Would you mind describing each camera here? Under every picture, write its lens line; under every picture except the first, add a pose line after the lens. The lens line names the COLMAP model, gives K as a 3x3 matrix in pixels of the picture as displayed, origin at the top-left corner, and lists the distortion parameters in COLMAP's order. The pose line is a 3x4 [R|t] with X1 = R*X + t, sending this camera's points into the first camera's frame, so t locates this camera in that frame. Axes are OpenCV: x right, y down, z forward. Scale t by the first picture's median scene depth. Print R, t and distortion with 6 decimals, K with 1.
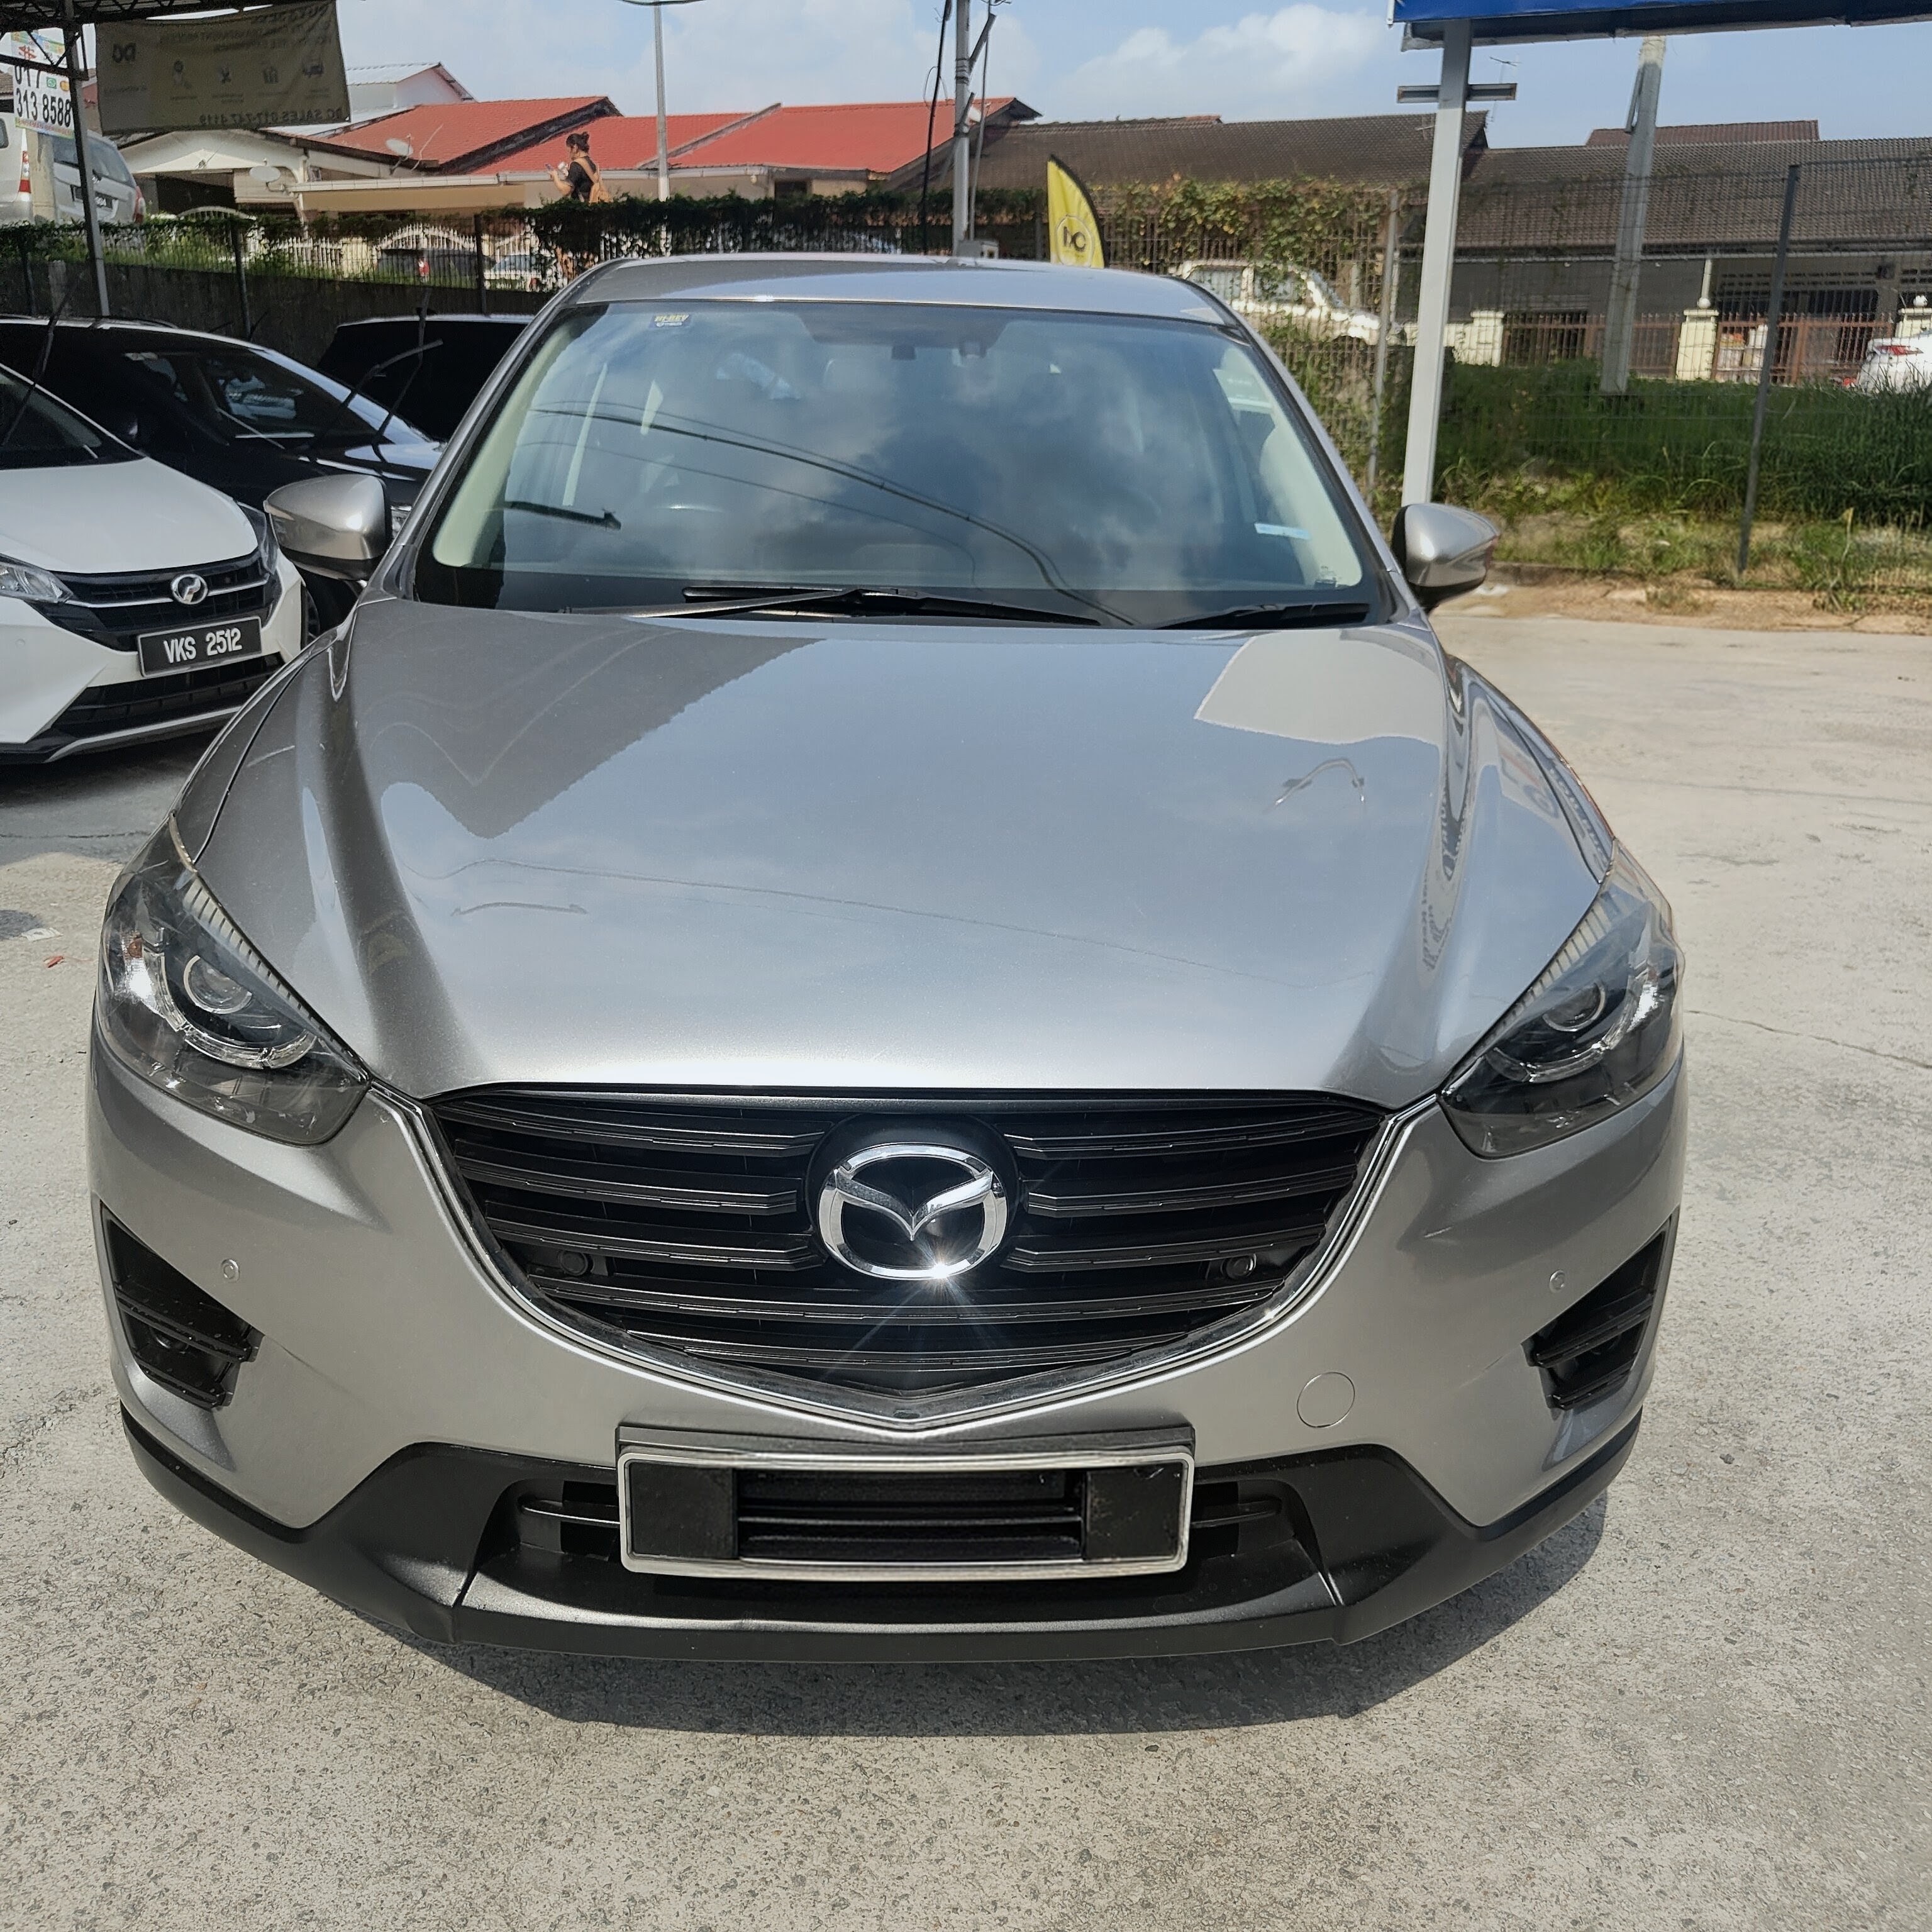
lens RADIAL K [[1853.4, 0, 962.7], [0, 1853.4, 970.4], [0, 0, 1]] dist [0.013071, 0.000000]
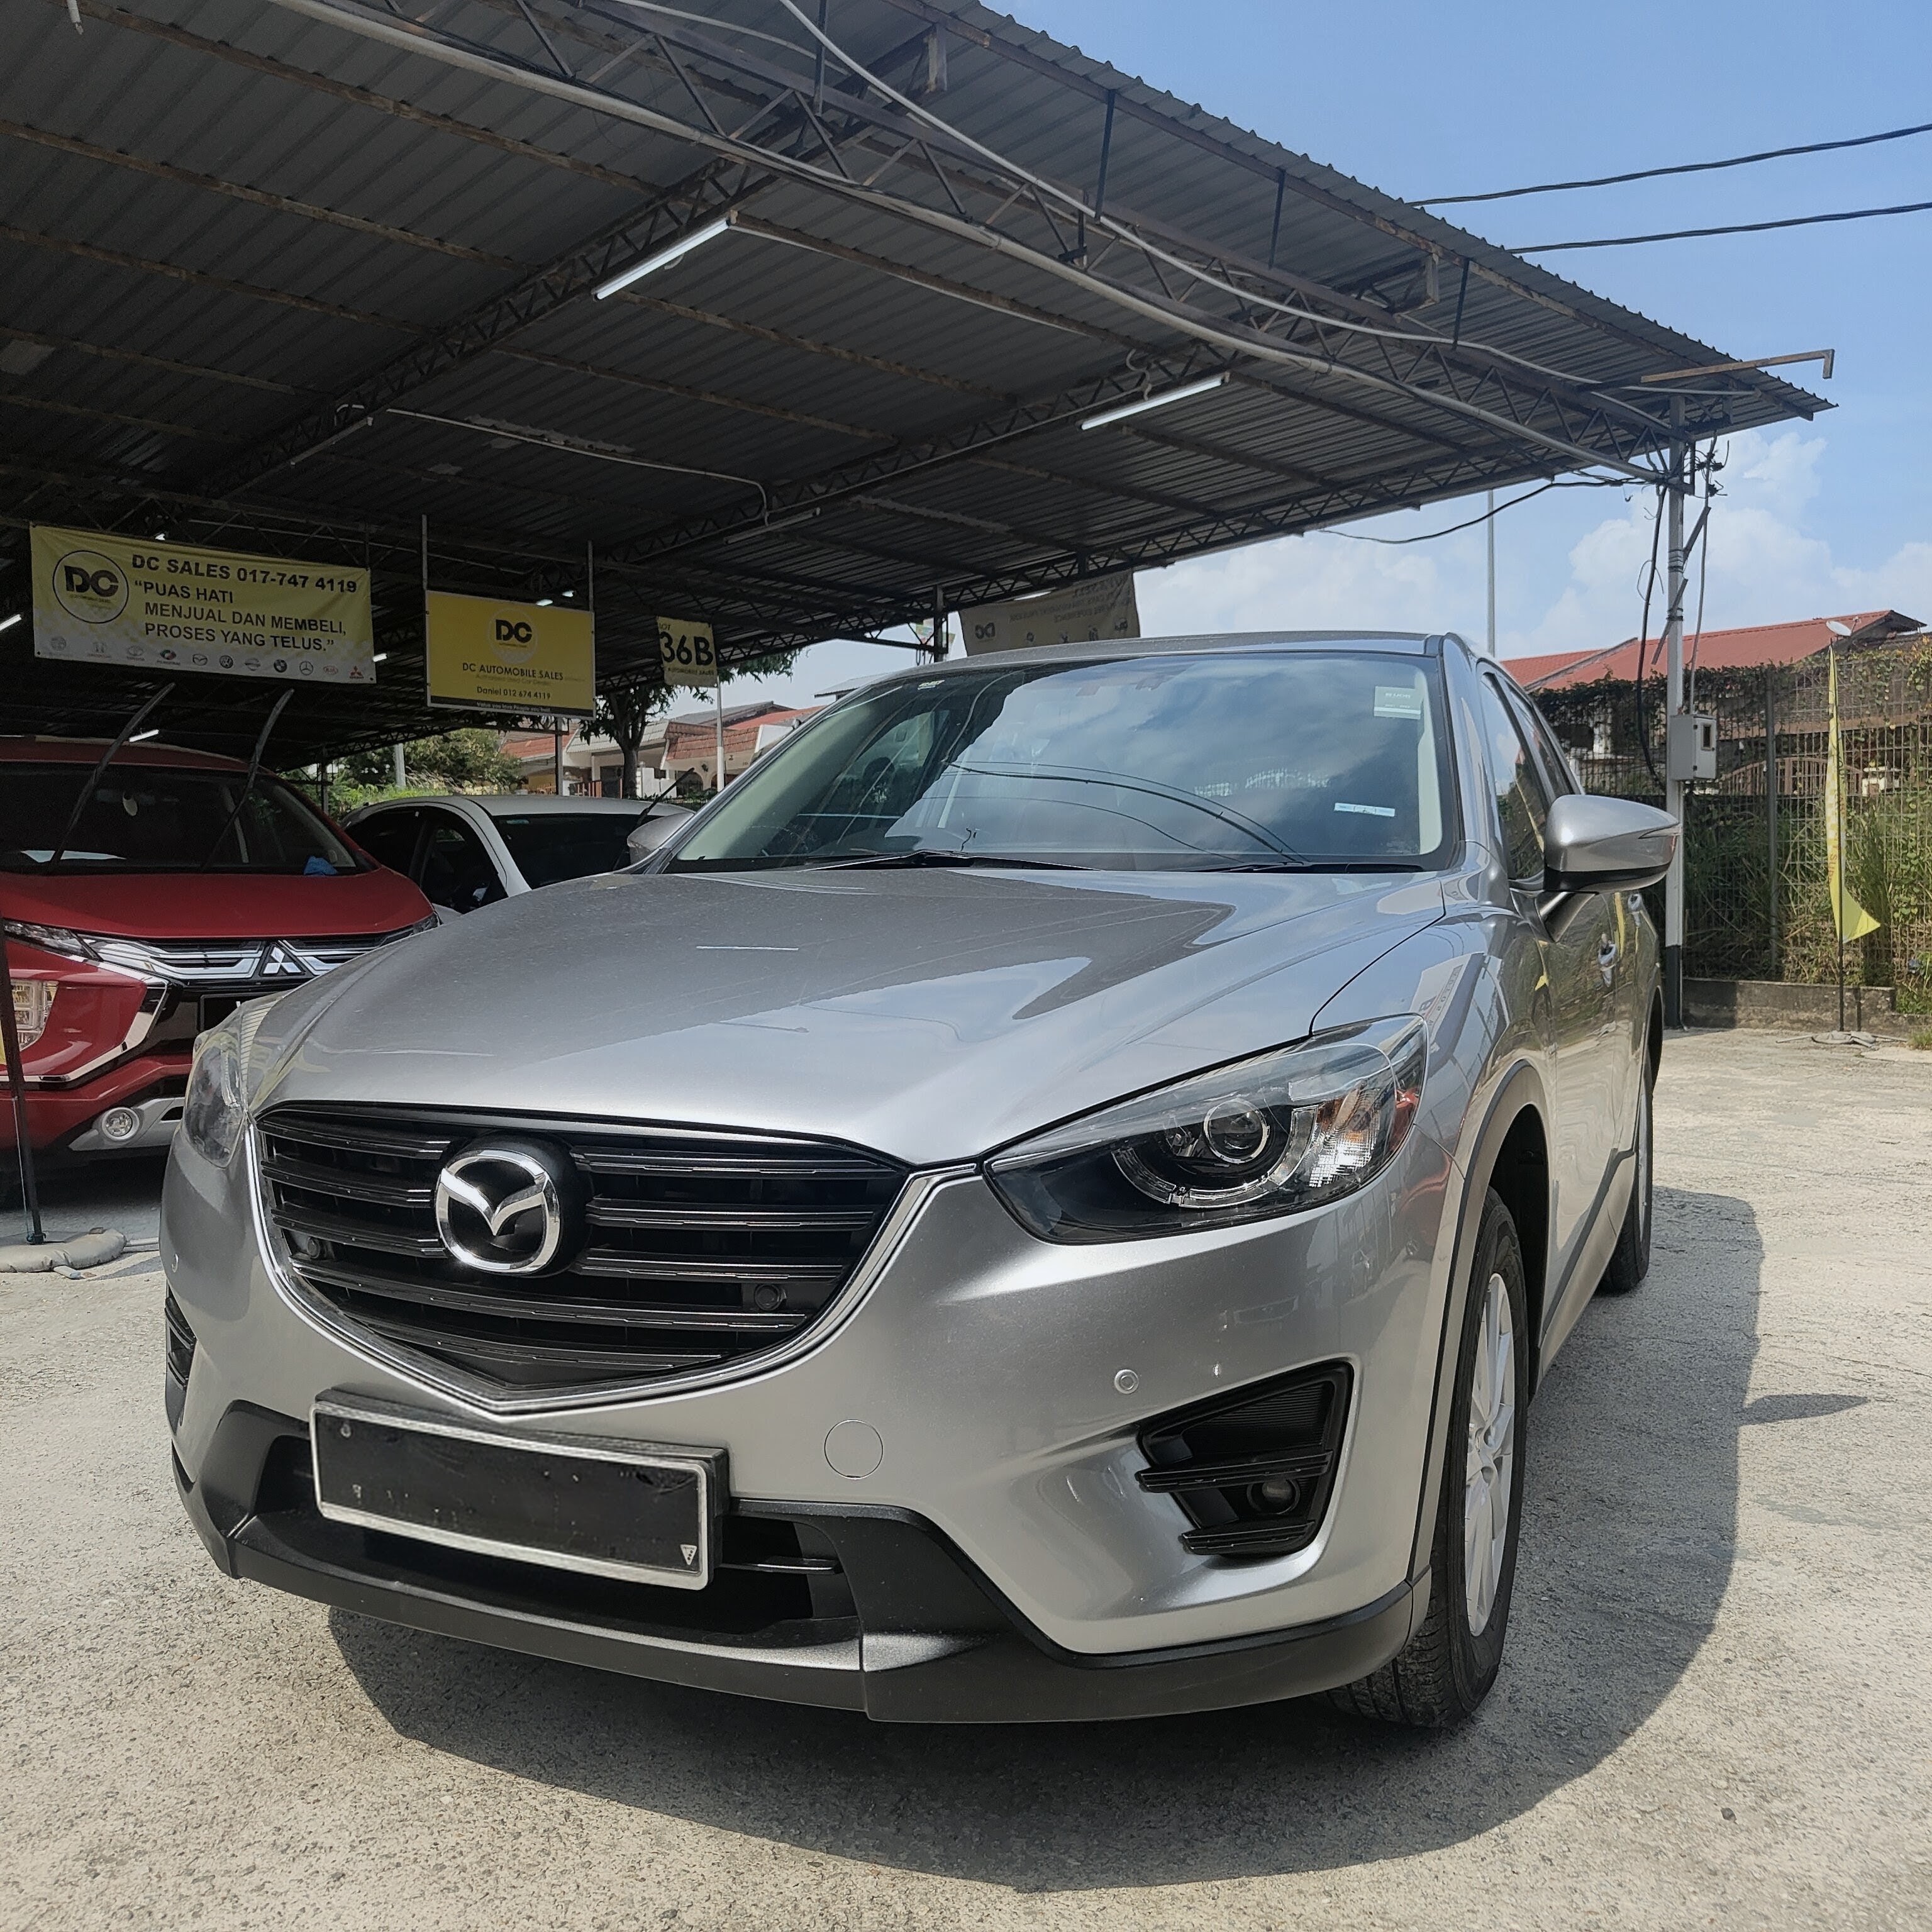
lens RADIAL K [[1853.4, 0, 935.9], [0, 1853.4, 990.0], [0, 0, 1]] dist [0.013071, 0.000000]
pose [[0.883590, 0.000775, -0.468261, 0.565924], [-0.126144, 0.963425, -0.236433, 0.173758], [0.450951, 0.267978, 0.851370, 0.043045]]
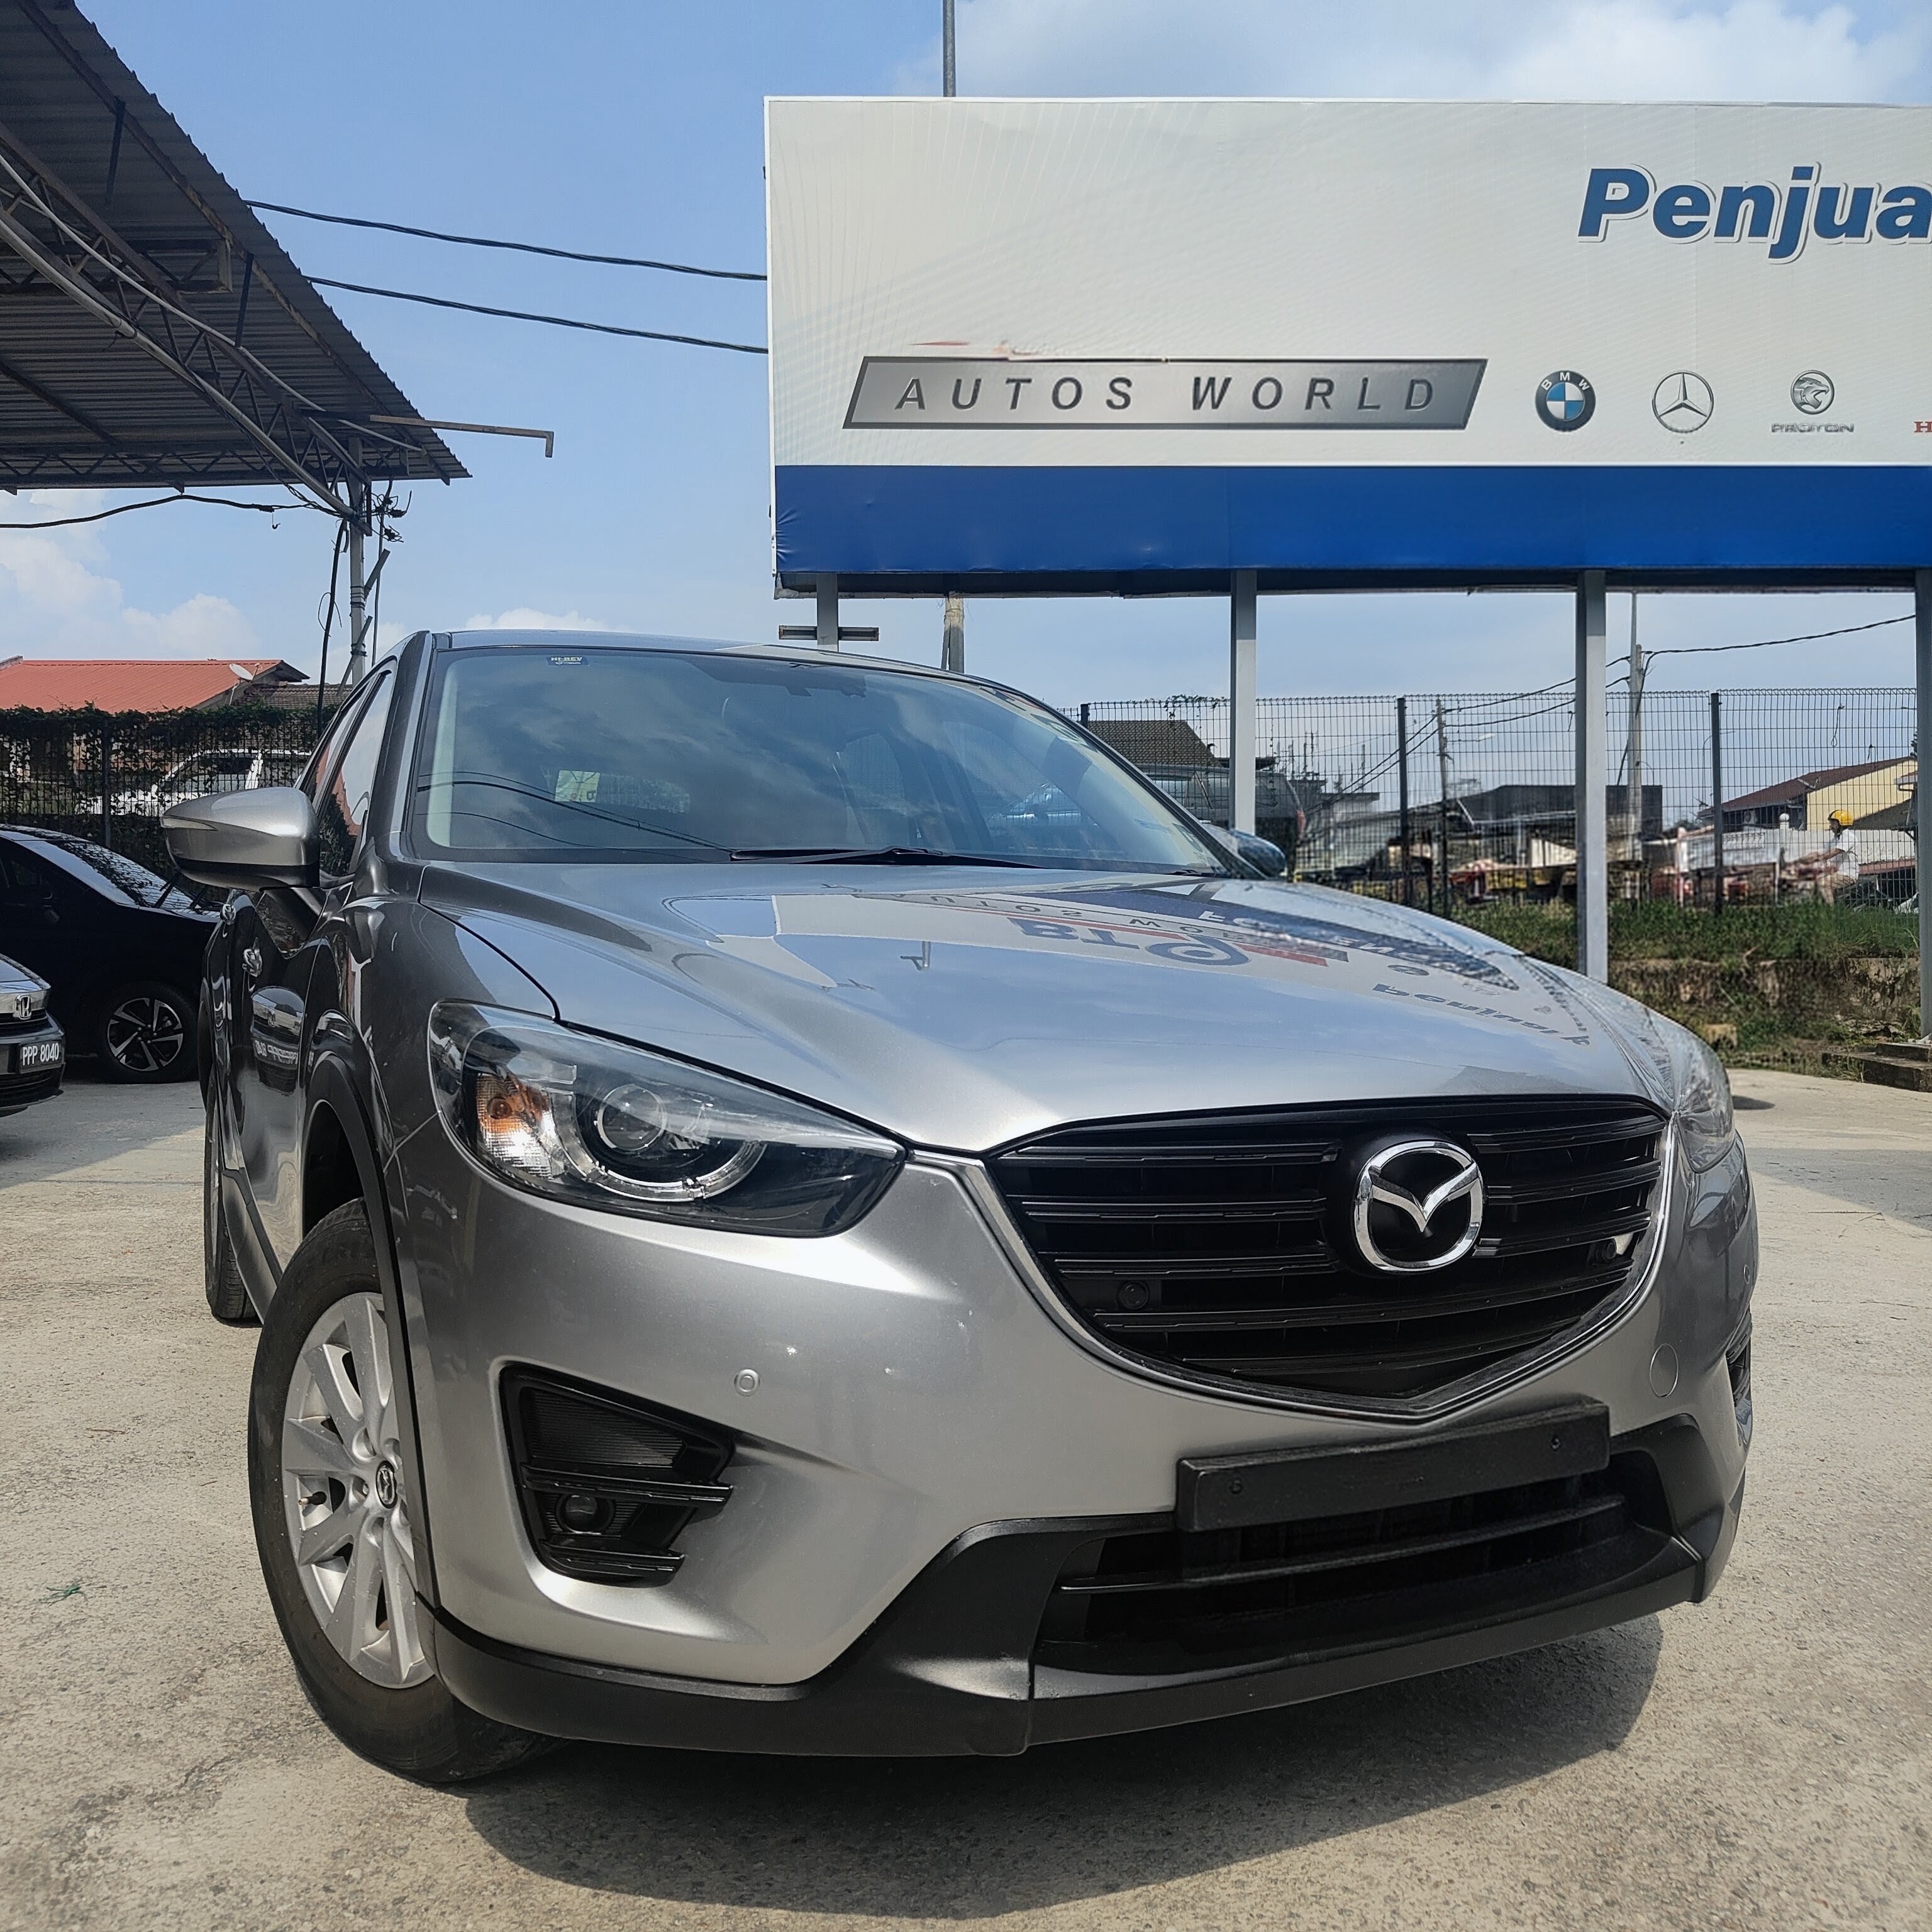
lens RADIAL K [[1853.4, 0, 1002.5], [0, 1853.4, 968.2], [0, 0, 1]] dist [0.013071, 0.000000]
pose [[0.910265, -0.029322, 0.412986, -0.518662], [0.147241, 0.955205, -0.256716, 0.175116], [-0.386959, 0.294488, 0.873808, 0.040027]]
